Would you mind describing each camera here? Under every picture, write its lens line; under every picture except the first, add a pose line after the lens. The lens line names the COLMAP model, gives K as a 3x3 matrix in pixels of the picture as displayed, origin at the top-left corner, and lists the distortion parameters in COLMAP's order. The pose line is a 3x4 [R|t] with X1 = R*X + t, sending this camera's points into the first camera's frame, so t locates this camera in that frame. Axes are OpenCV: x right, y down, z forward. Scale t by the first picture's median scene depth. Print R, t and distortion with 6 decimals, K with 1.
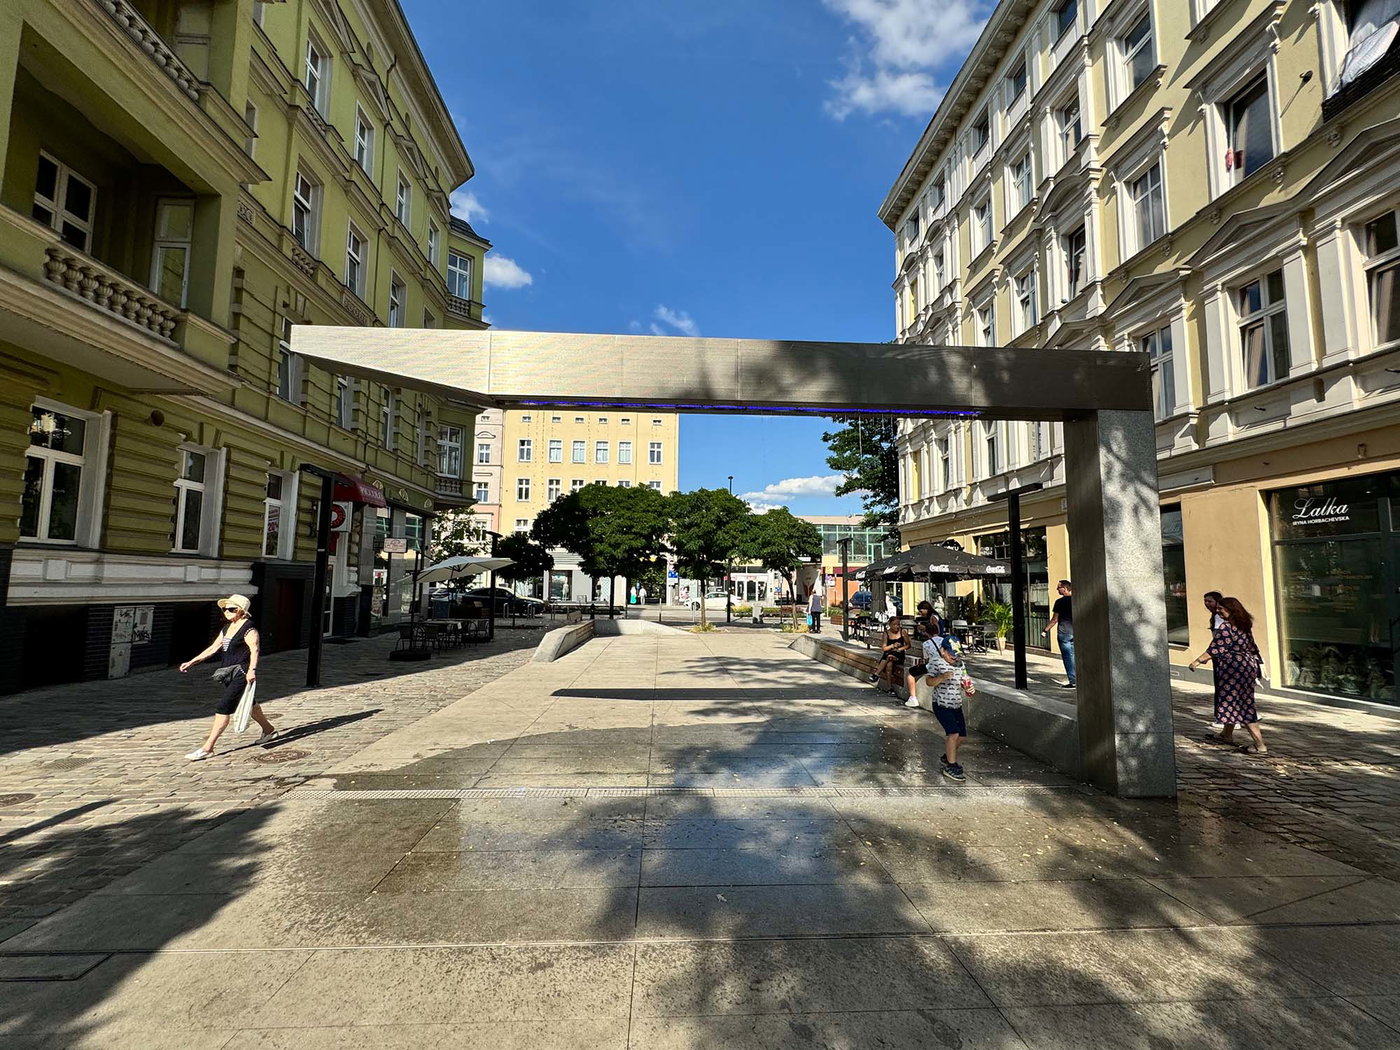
lens RADIAL K [[635.5, 0, 701.1], [0, 635.5, 527.2], [0, 0, 1]] dist [0.003271, -0.000647]
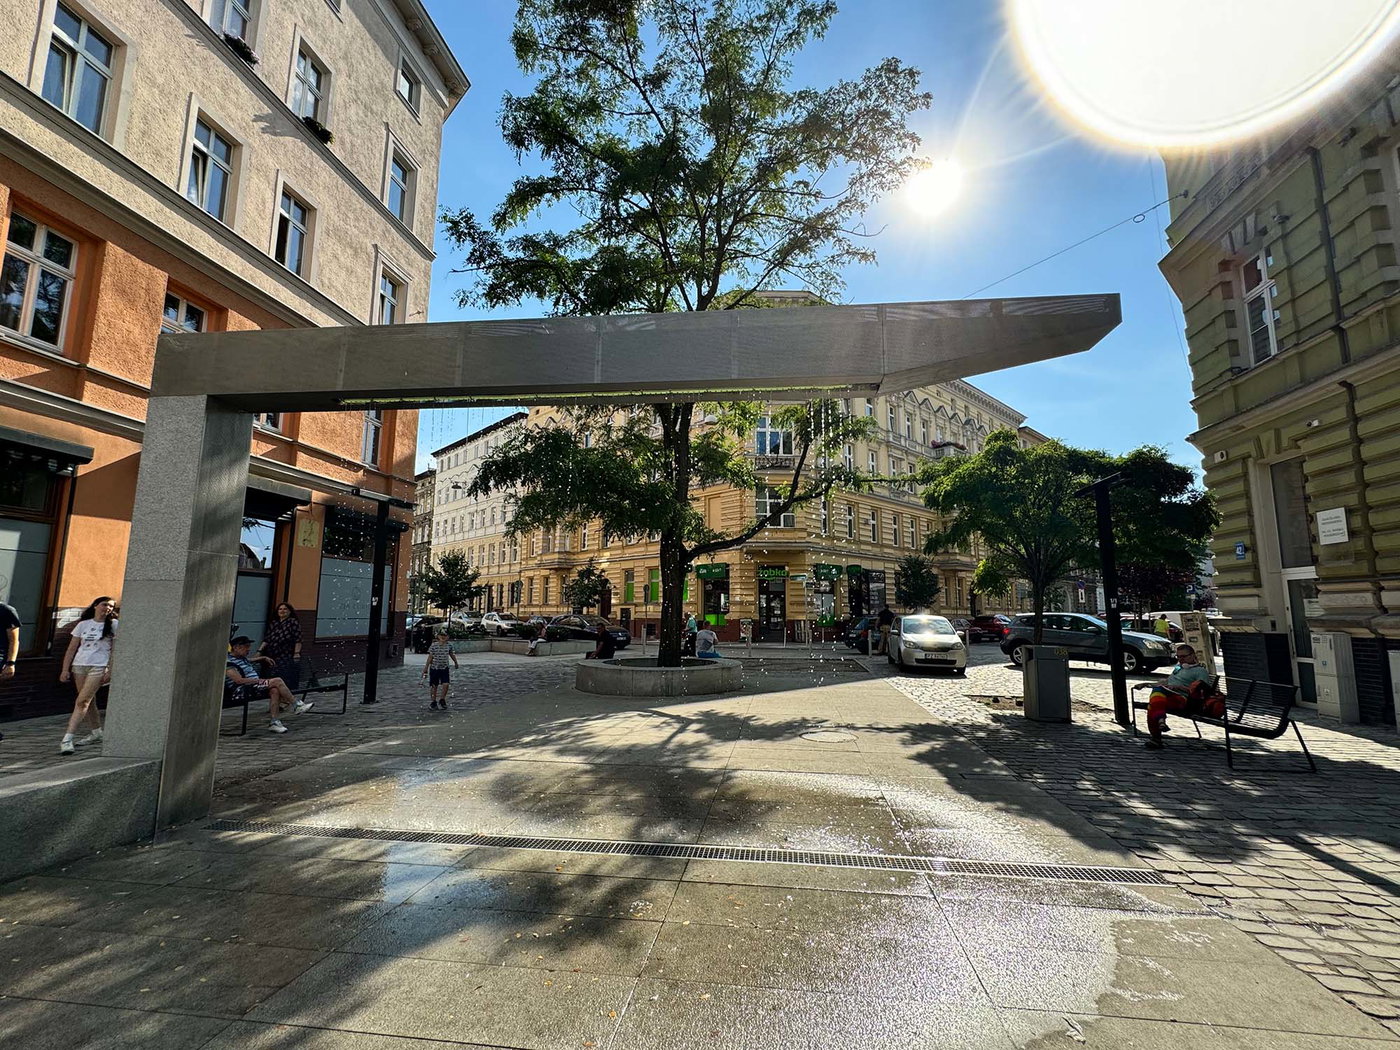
lens RADIAL K [[635.5, 0, 695.7], [0, 635.5, 529.2], [0, 0, 1]] dist [0.003271, -0.000647]
pose [[-0.978211, 0.013098, 0.207201, -0.115905], [-0.034431, 0.973954, -0.224118, 0.086903], [-0.204740, -0.226368, -0.952281, 0.825967]]
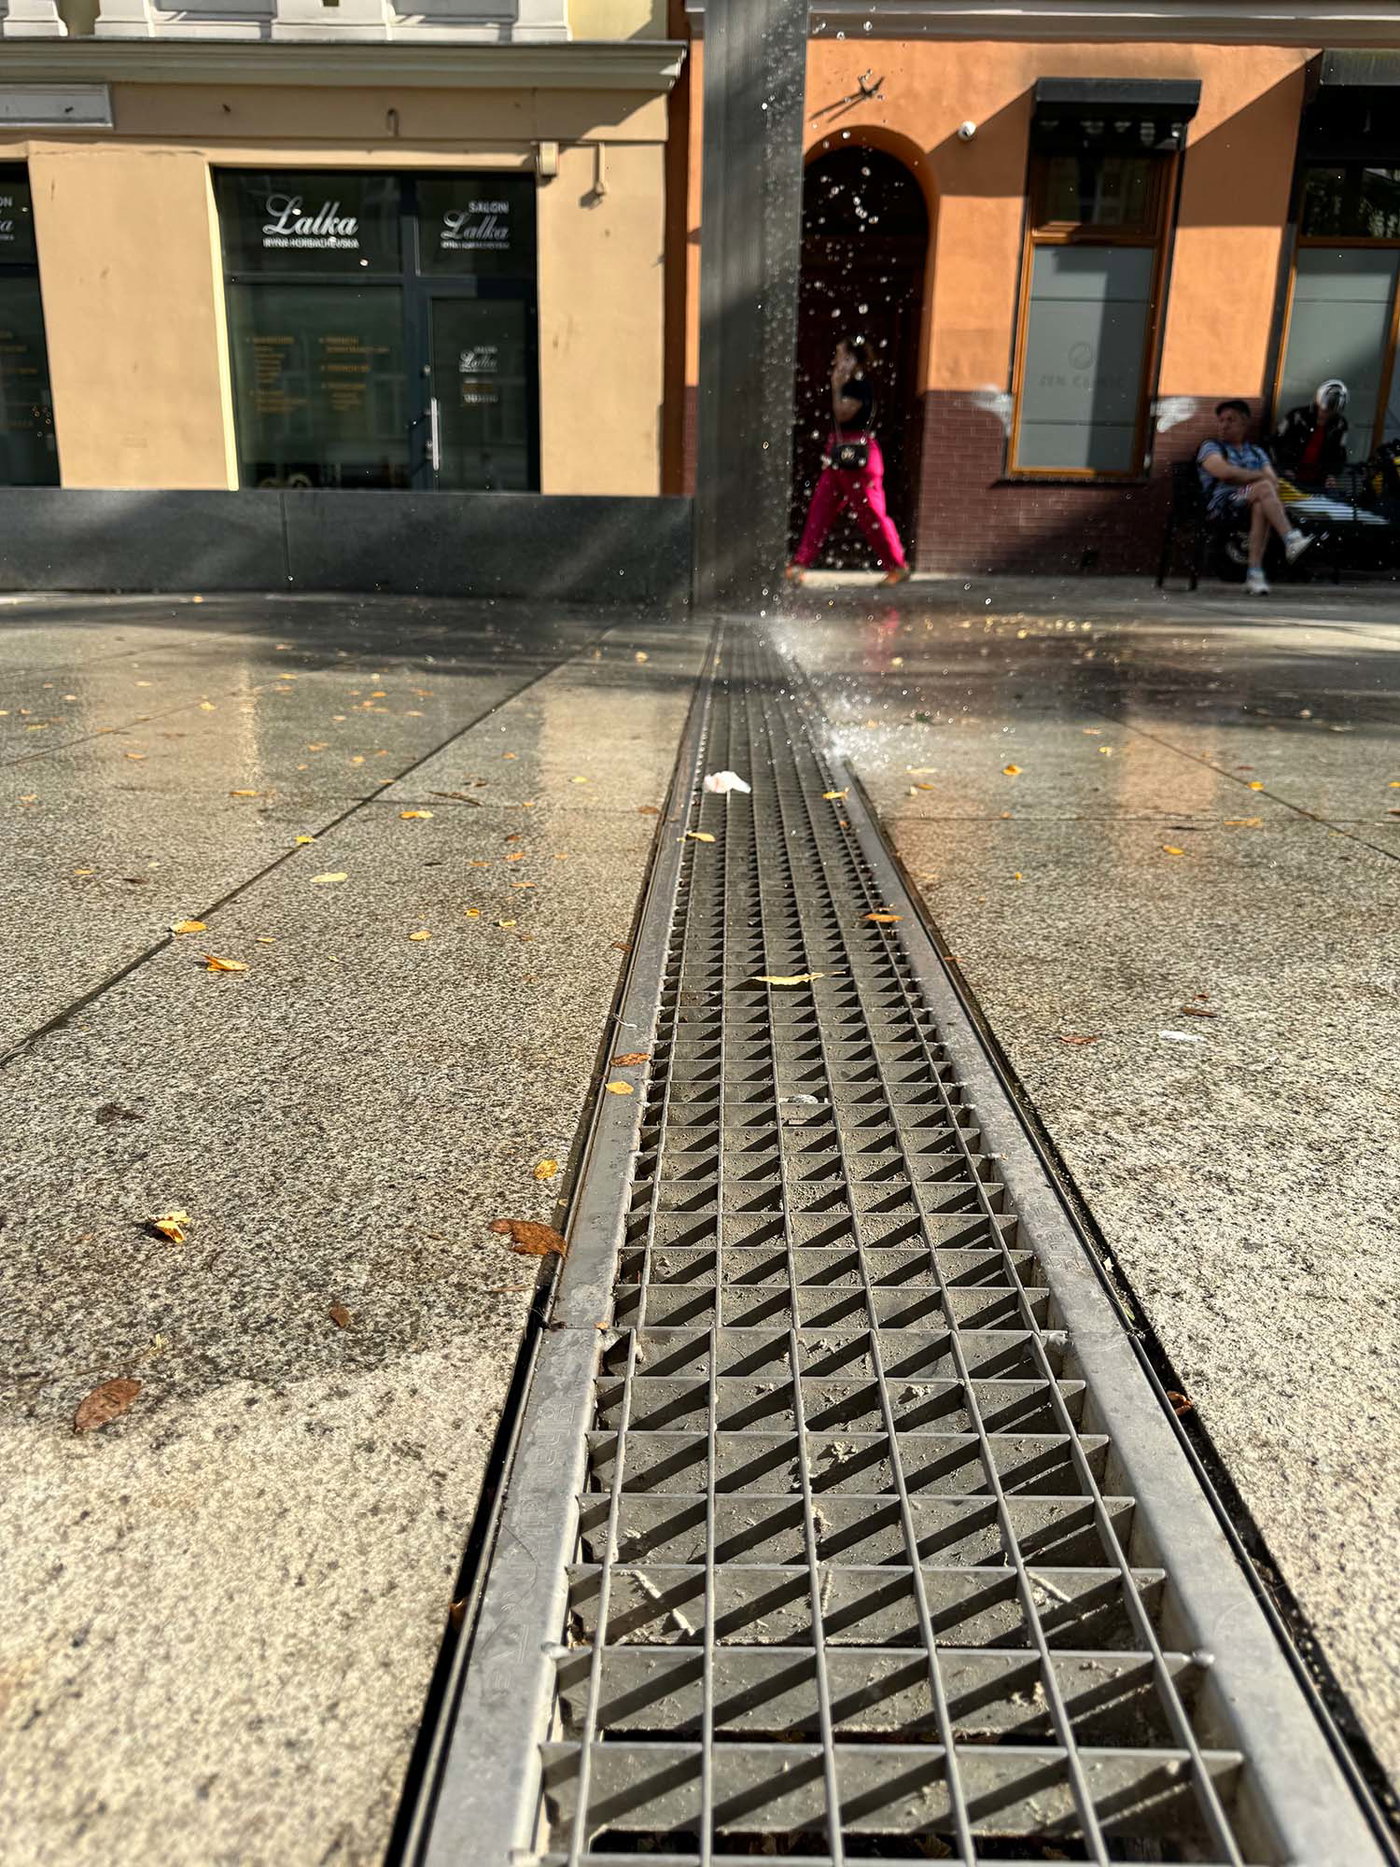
lens RADIAL K [[1336.1, 0, 701.0], [0, 1336.1, 933.4], [0, 0, 1]] dist [-0.002221, -0.004177]
pose [[0.096270, -0.290345, 0.952067, -0.284481], [-0.114712, 0.946900, 0.300369, 0.154314], [-0.988723, -0.138130, 0.057852, 0.426056]]
